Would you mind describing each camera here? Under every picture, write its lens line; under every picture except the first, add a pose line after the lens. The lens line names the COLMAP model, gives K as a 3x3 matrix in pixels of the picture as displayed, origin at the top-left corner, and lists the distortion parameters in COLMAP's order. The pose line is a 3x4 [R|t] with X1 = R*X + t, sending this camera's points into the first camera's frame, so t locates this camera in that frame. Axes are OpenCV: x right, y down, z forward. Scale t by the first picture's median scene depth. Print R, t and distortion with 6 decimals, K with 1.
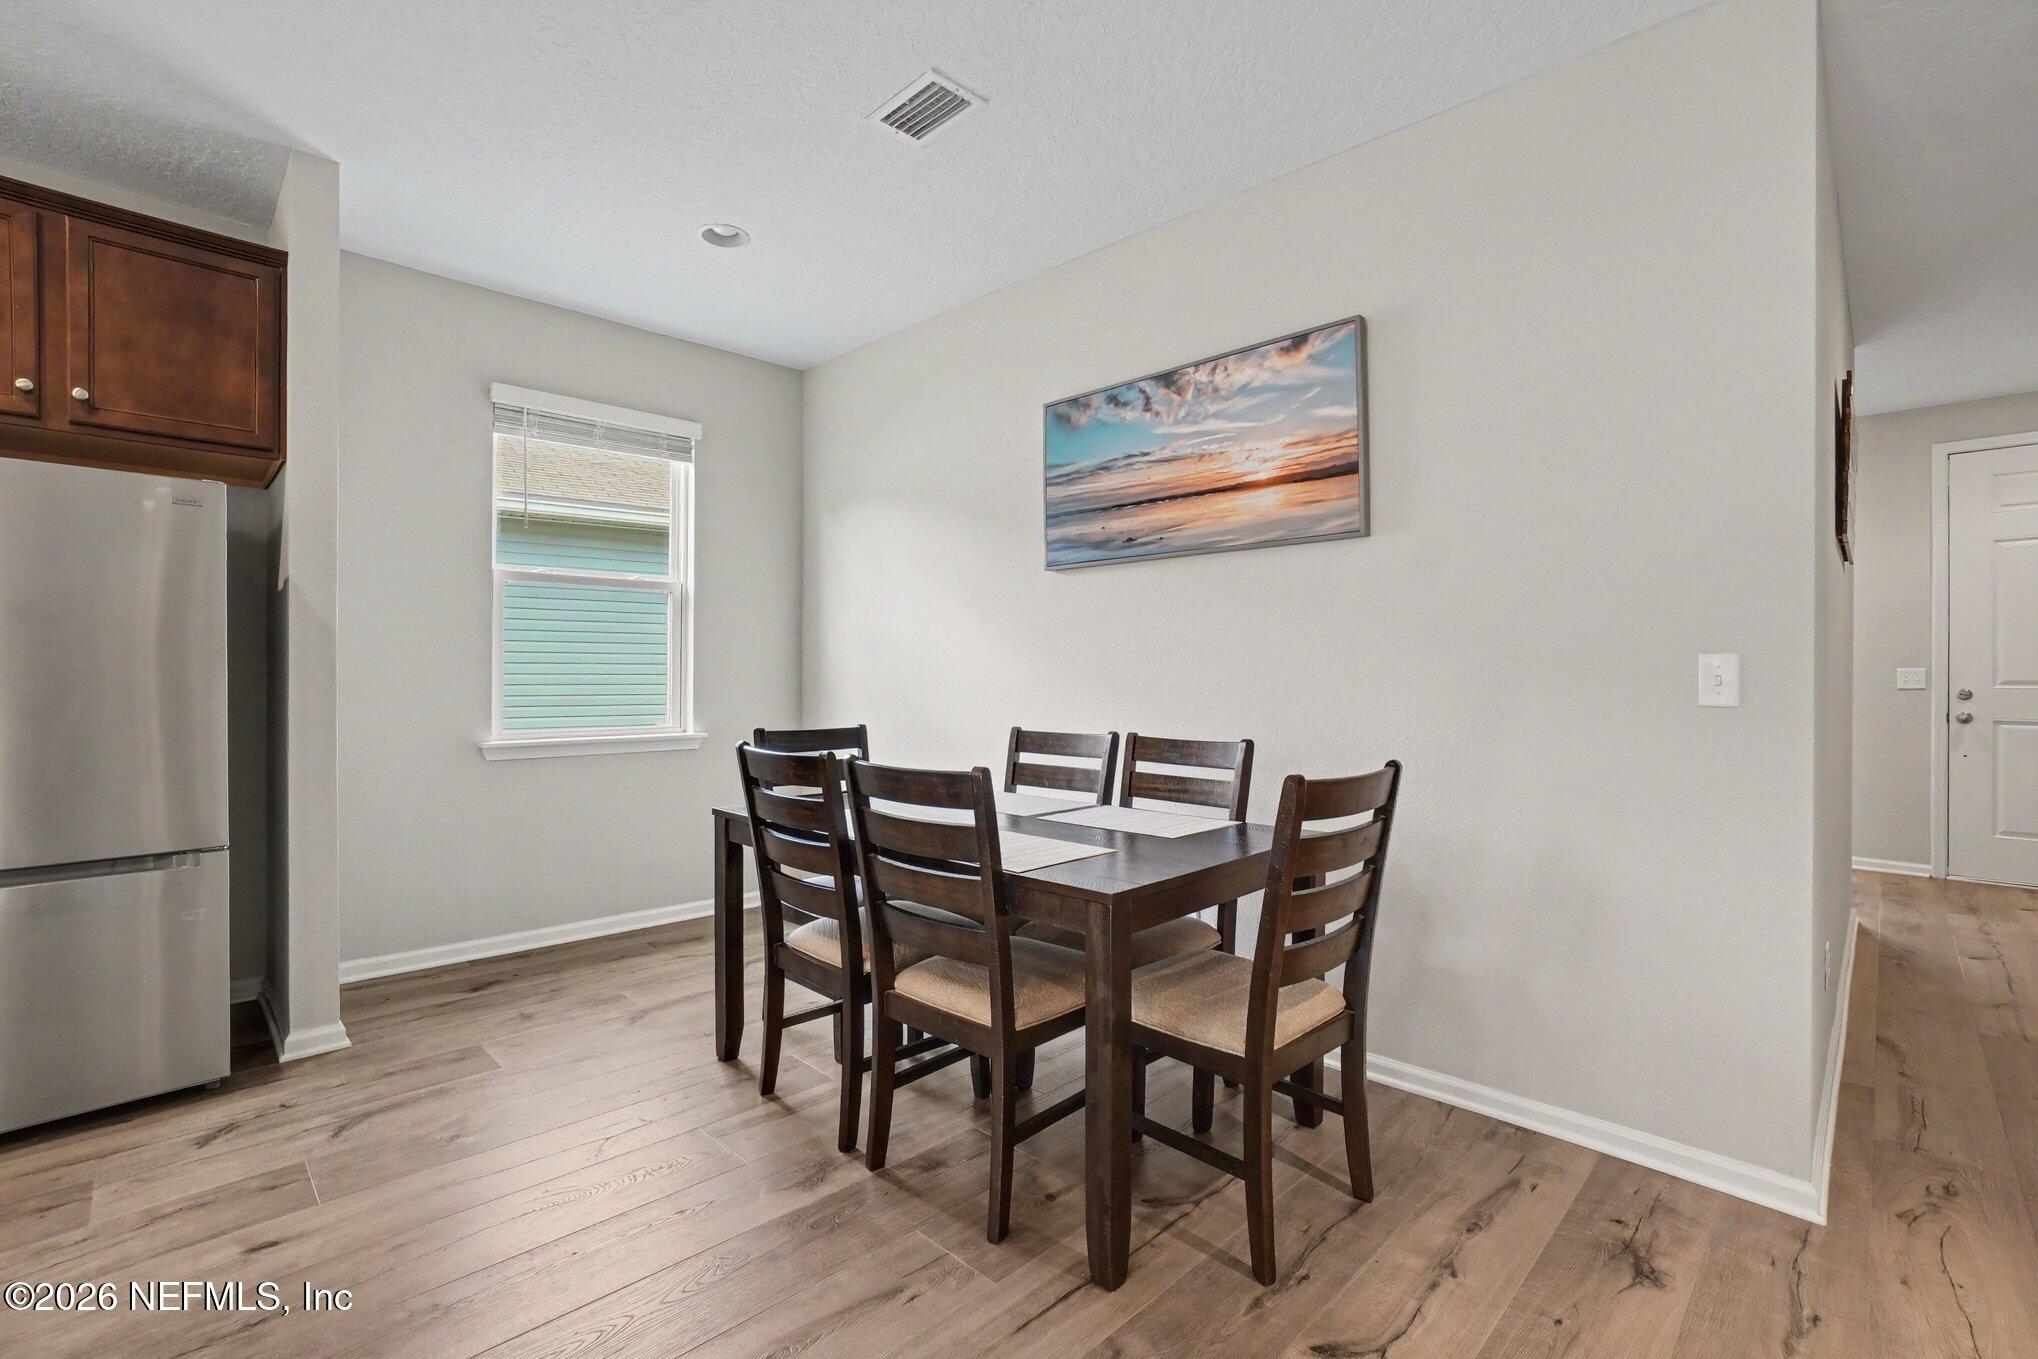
lens RADIAL K [[893.8, 0, 1013.1], [0, 893.8, 657.5], [0, 0, 1]] dist [-0.048880, 0.000251]
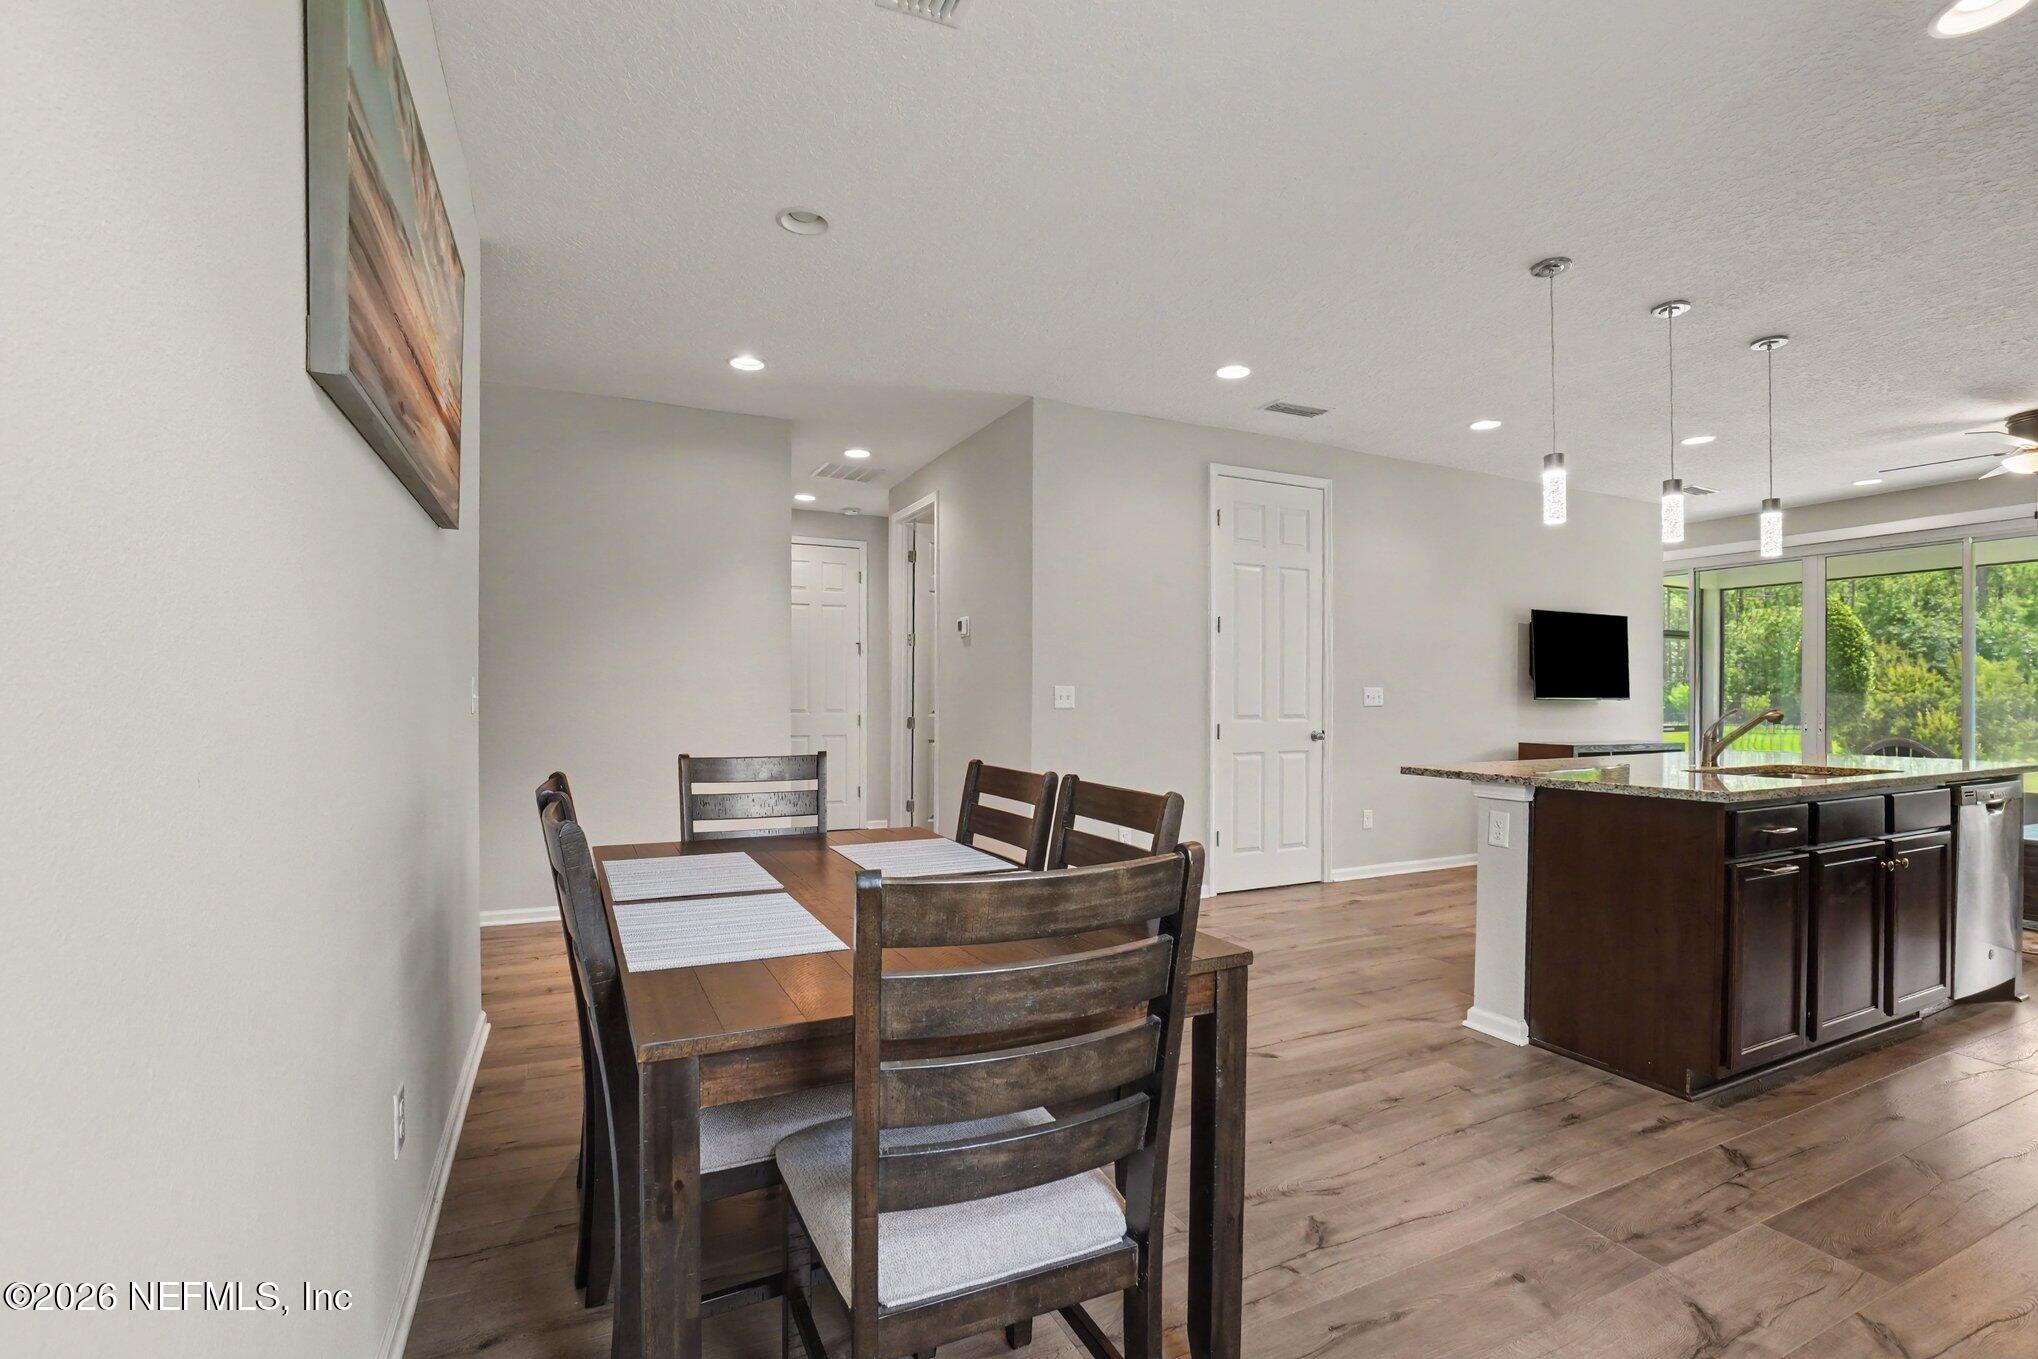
lens RADIAL K [[958.1, 0, 1019.0], [0, 958.1, 679.5], [0, 0, 1]] dist [-0.056297, 0.032930]
pose [[-0.951117, -0.003711, 0.308808, -0.343267], [-0.012087, 0.999609, -0.025213, 0.014851], [-0.308594, -0.027713, -0.950790, 1.468388]]
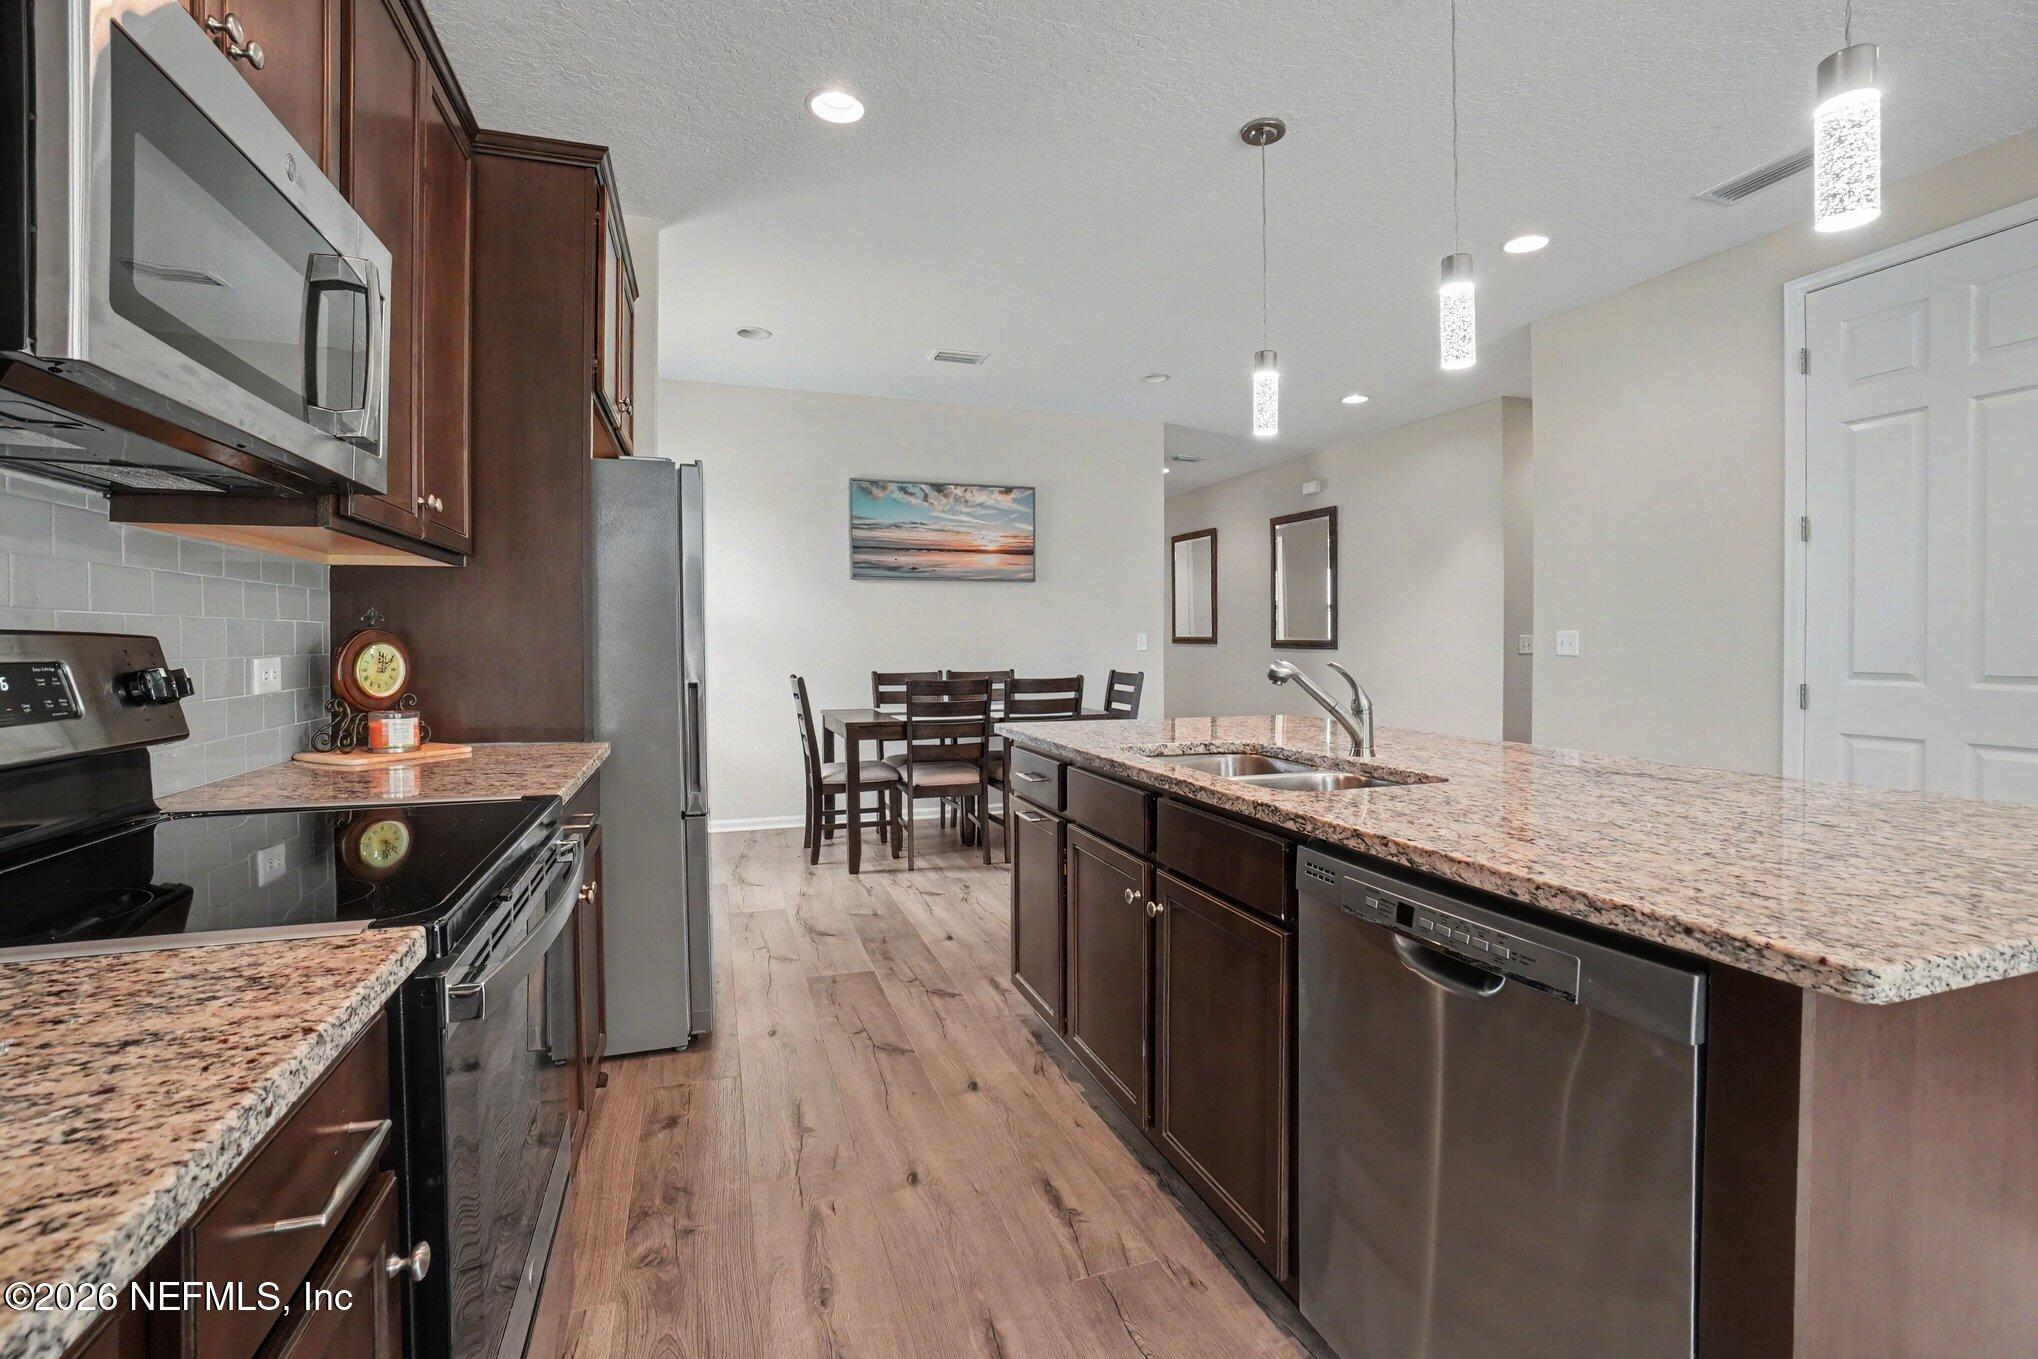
lens RADIAL K [[893.8, 0, 1013.1], [0, 893.8, 657.5], [0, 0, 1]] dist [-0.048880, 0.000251]
pose [[0.445935, -0.021245, 0.894813, -1.535937], [-0.011076, 0.999511, 0.029251, -0.003990], [-0.894997, -0.022955, 0.445482, -0.015133]]
